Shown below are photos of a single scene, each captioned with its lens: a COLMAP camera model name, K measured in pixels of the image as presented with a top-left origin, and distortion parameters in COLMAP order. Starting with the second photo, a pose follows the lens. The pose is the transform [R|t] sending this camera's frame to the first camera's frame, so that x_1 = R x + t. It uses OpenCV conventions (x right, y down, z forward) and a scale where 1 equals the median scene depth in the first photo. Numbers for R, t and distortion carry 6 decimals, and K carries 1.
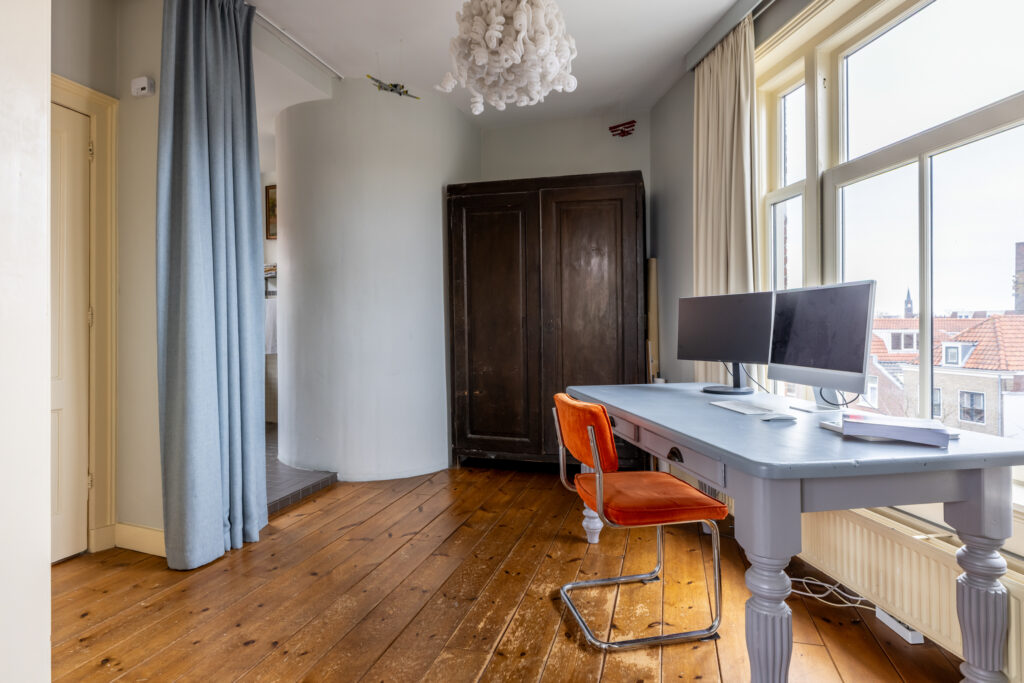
lens RADIAL K [[538.4, 0, 526.6], [0, 538.4, 314.1], [0, 0, 1]] dist [0.004439, -0.001436]
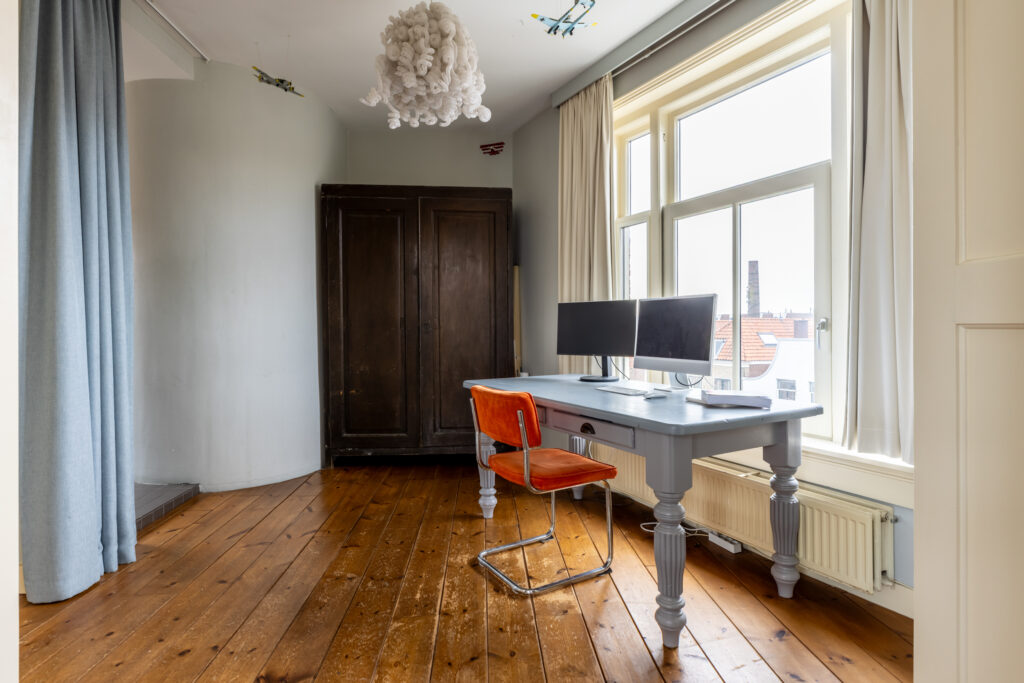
lens RADIAL K [[530.1, 0, 532.2], [0, 530.1, 311.9], [0, 0, 1]] dist [0.005997, -0.000170]
pose [[0.938501, 0.010607, 0.345113, -0.192294], [-0.009102, 0.999941, -0.005979, -0.002508], [-0.345156, 0.002470, 0.938542, -0.084346]]
